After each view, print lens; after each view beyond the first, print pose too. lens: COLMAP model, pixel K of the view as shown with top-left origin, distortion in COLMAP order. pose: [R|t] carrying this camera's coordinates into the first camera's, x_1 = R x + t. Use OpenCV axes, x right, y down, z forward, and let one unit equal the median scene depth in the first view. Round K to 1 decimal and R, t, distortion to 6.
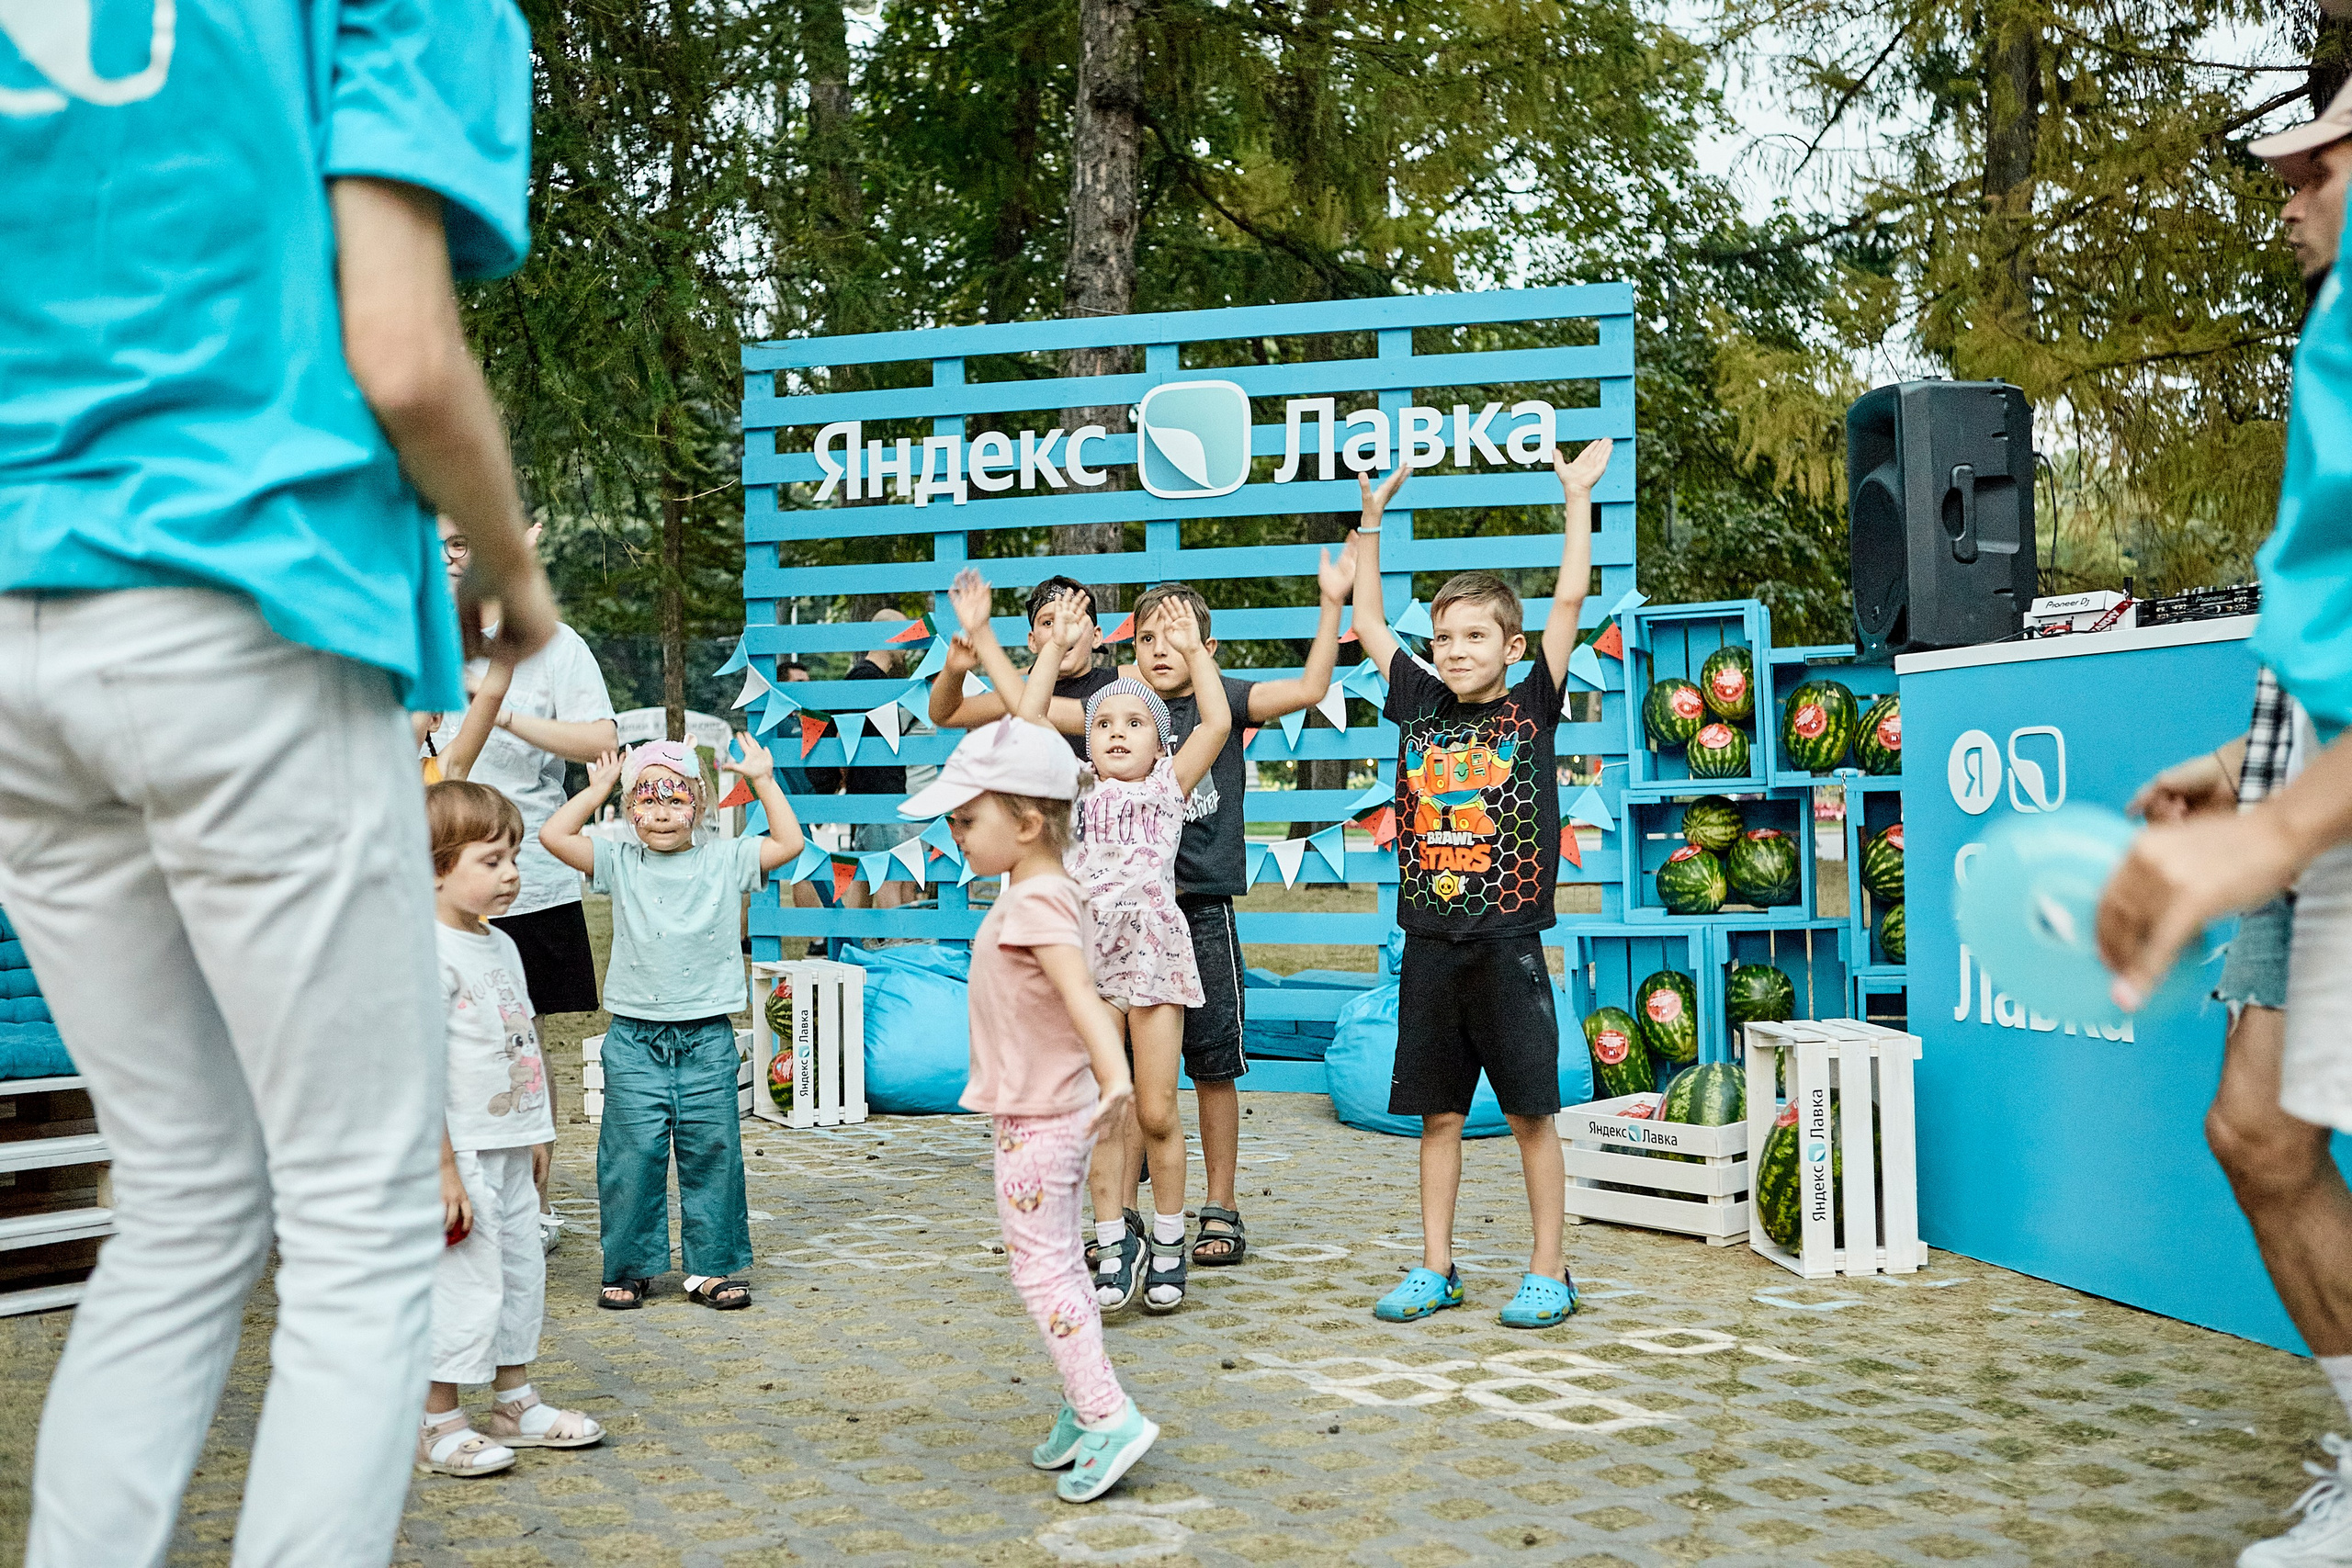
lens RADIAL K [[2311.4, 0, 1176.0], [0, 2311.4, 784.0], [0, 0, 1]] dist [-0.052024, 0.022587]
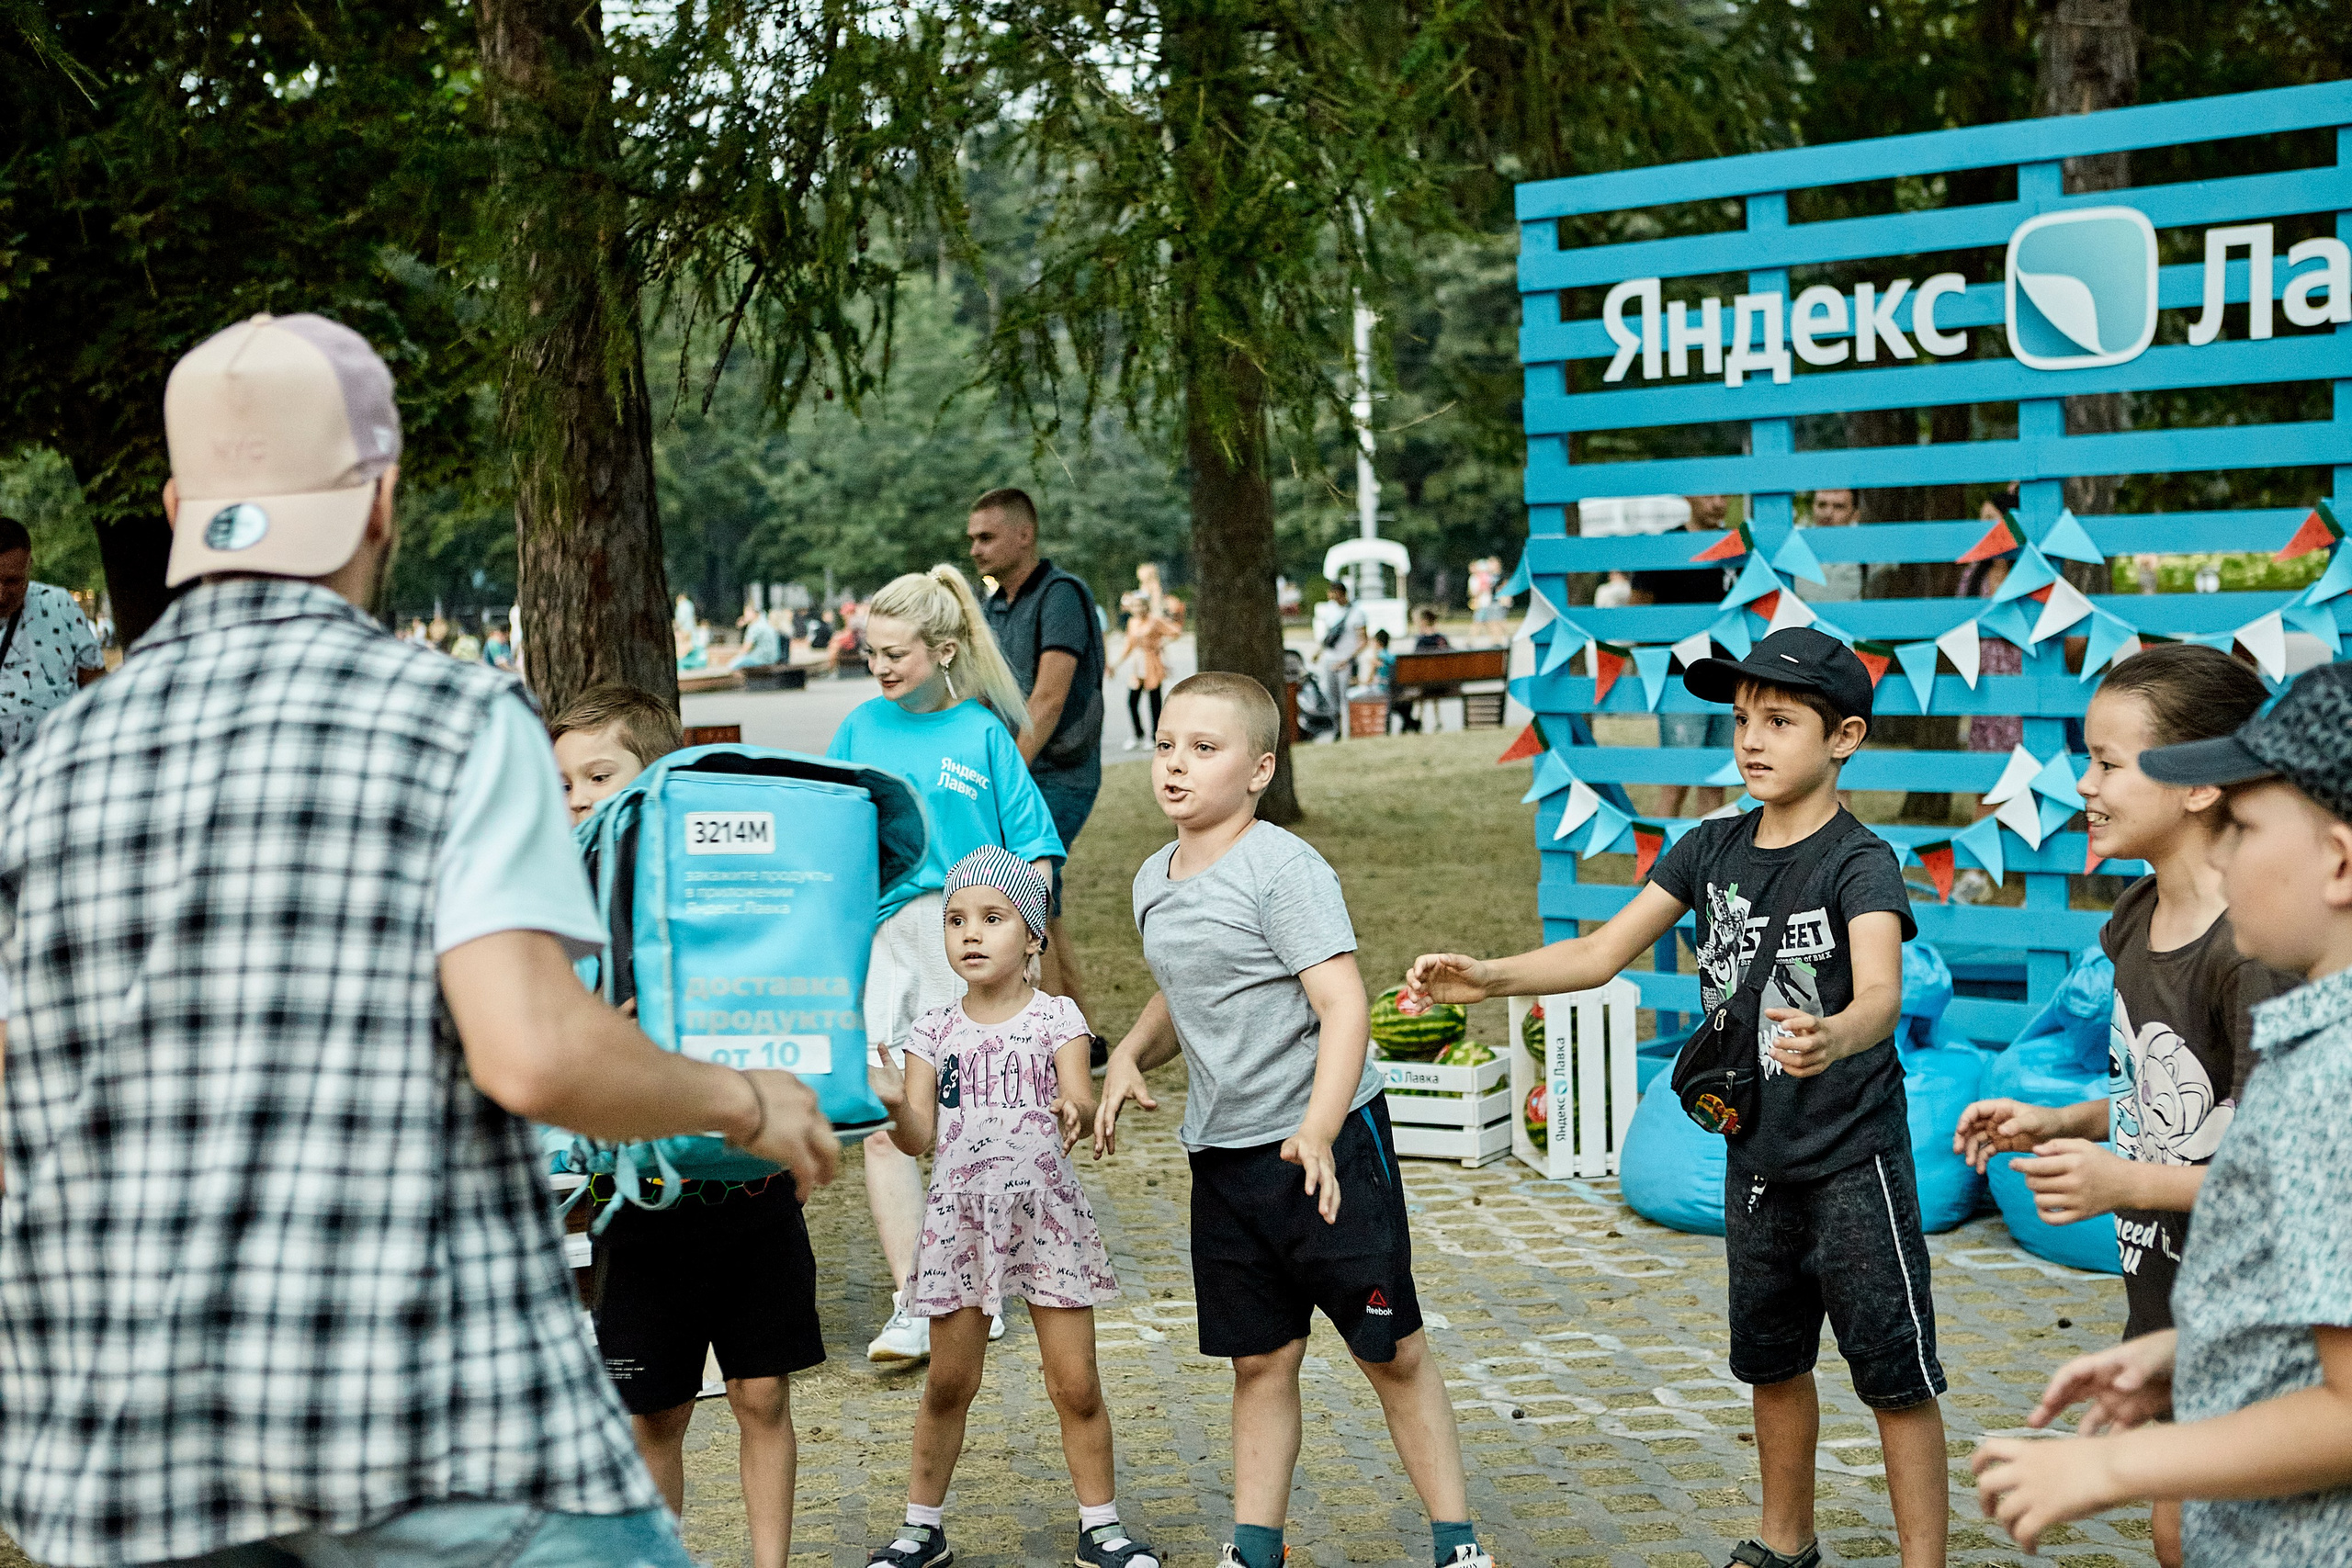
lens RADIAL K [[3027.3, 0, 1176.0], [0, 3027.3, 784.0], [0, 0, 1]] dist [-0.024603, 0.102159]
pose [[0.923026, 0.005623, -0.384697, 0.114694], [0.026110, 0.996673, 0.077215, -0.071144], [0.383851, -0.081316, 0.919808, -0.035610]]
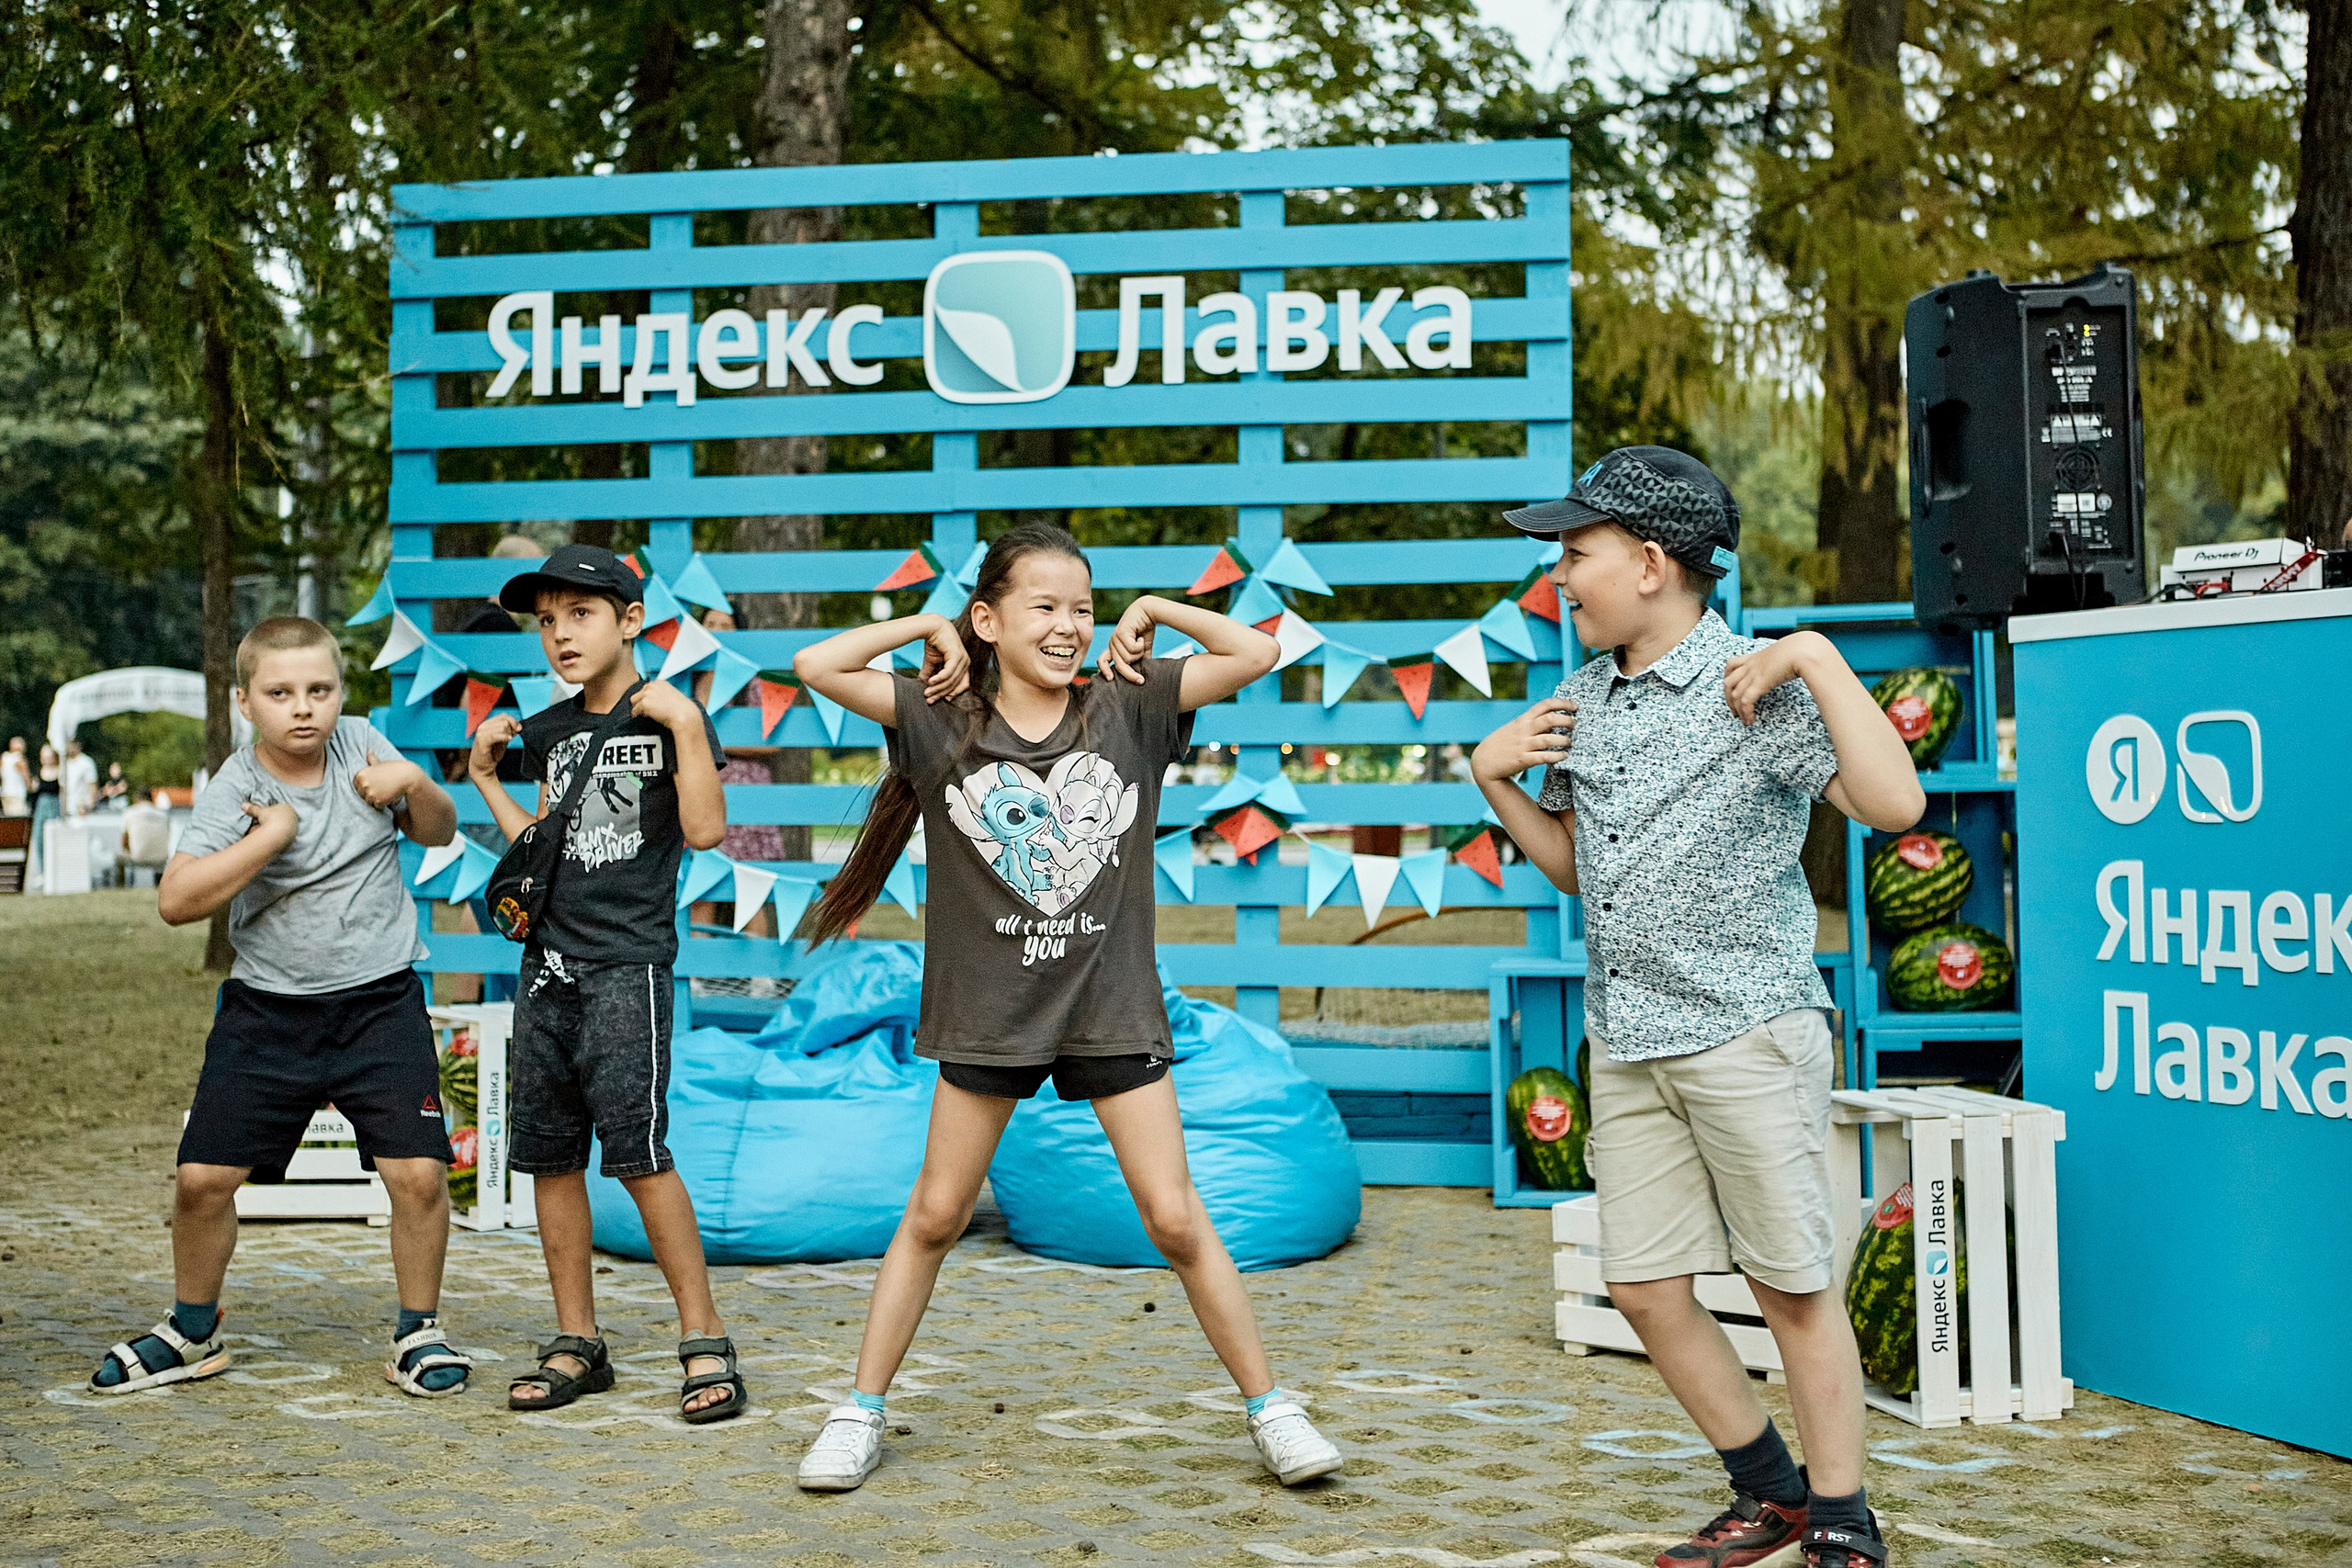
lens RADIAL K [[2896.9, 0, 1078.0], [0, 2896.9, 725.1], [0, 0, 1]] dist [-0.042257, 0.093731]
pose [[0.994474, 0.011407, 0.104364, -0.064469], [-0.009583, 0.999793, -0.017963, 0.000417], [-0.104547, 0.016864, 0.994377, 0.040031]]
